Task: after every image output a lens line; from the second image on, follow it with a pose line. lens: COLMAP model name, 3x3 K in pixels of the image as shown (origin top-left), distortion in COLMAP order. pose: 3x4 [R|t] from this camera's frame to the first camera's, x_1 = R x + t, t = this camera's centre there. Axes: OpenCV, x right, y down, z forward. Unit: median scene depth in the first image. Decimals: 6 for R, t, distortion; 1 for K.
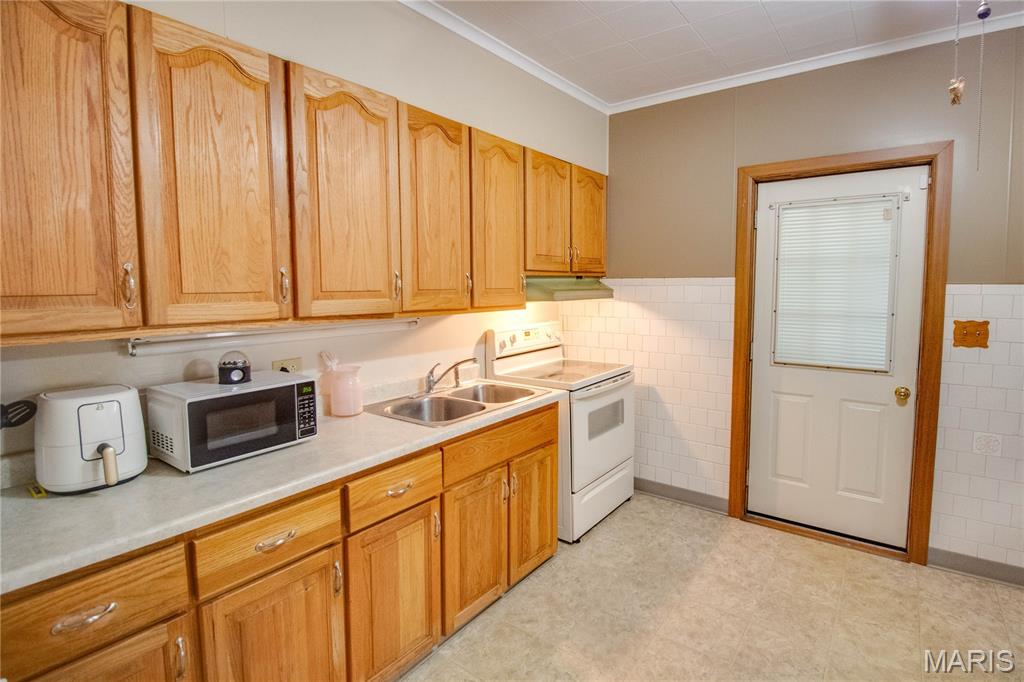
lens RADIAL K [[499.9, 0, 535.8], [0, 499.9, 318.9], [0, 0, 1]] dist [-0.010822, -0.006768]
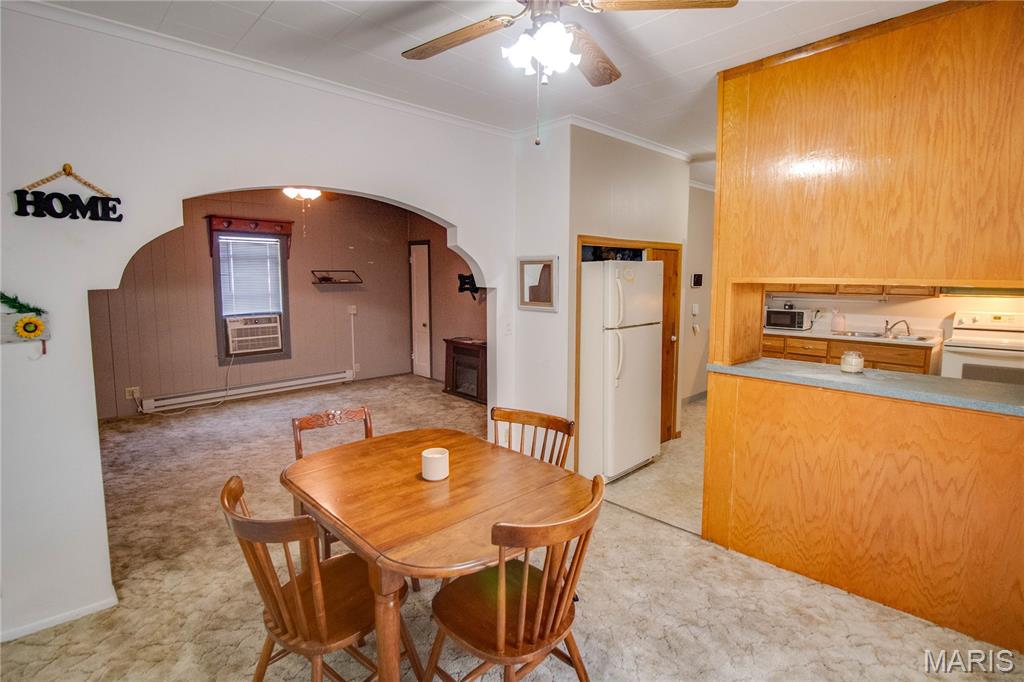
lens RADIAL K [[499.9, 0, 520.0], [0, 499.9, 332.9], [0, 0, 1]] dist [-0.010822, -0.006768]
pose [[-0.183581, 0.110423, -0.976783, 2.265602], [-0.068828, 0.989788, 0.124829, -0.013893], [0.980592, 0.090146, -0.174106, -0.174823]]
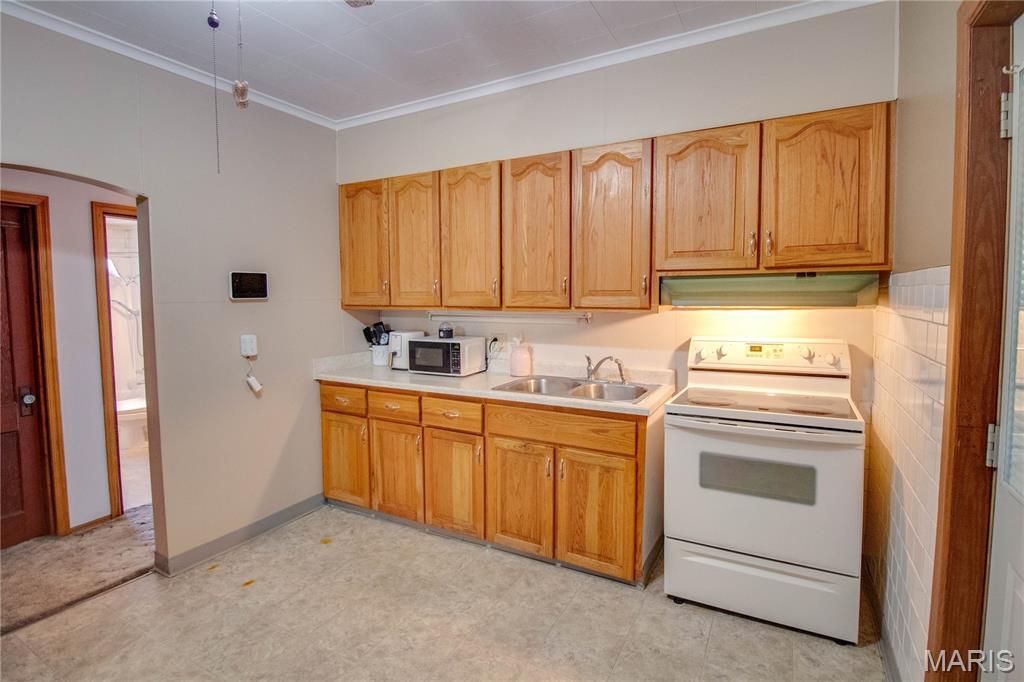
lens RADIAL K [[499.9, 0, 524.4], [0, 499.9, 321.4], [0, 0, 1]] dist [-0.010822, -0.006768]
pose [[0.135709, 0.059293, -0.988973, 0.962995], [-0.063855, 0.996656, 0.050992, -0.040694], [0.988689, 0.056231, 0.139041, 0.715835]]
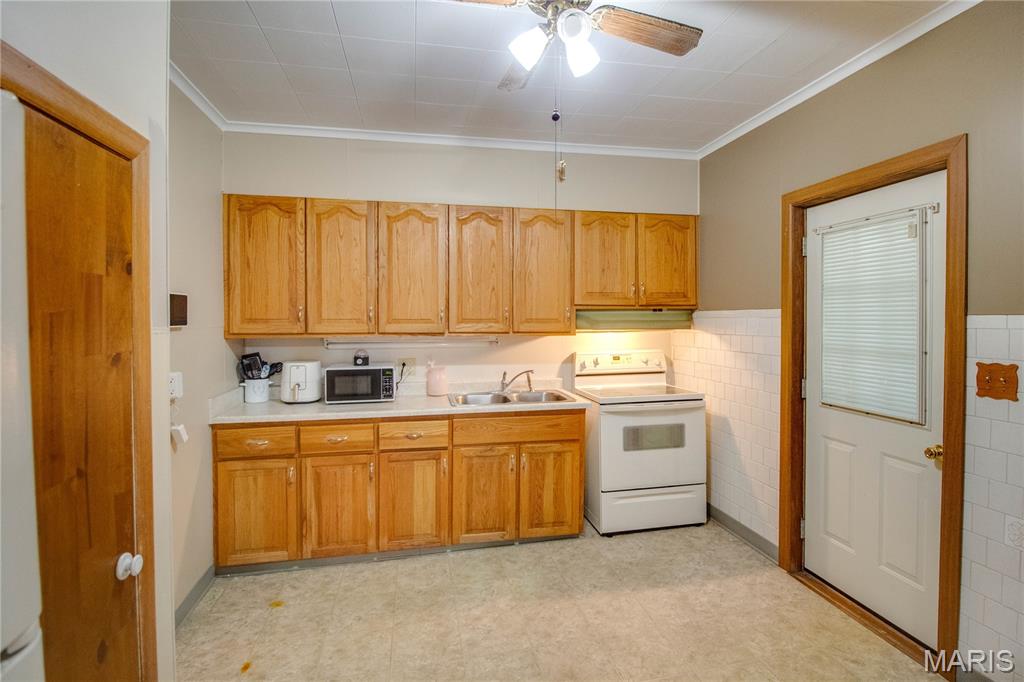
lens RADIAL K [[499.9, 0, 533.9], [0, 499.9, 321.8], [0, 0, 1]] dist [-0.010822, -0.006768]
pose [[0.753682, 0.006868, -0.657204, 0.830776], [-0.047897, 0.997860, -0.044500, 0.007952], [0.655492, 0.065017, 0.752398, -0.029244]]
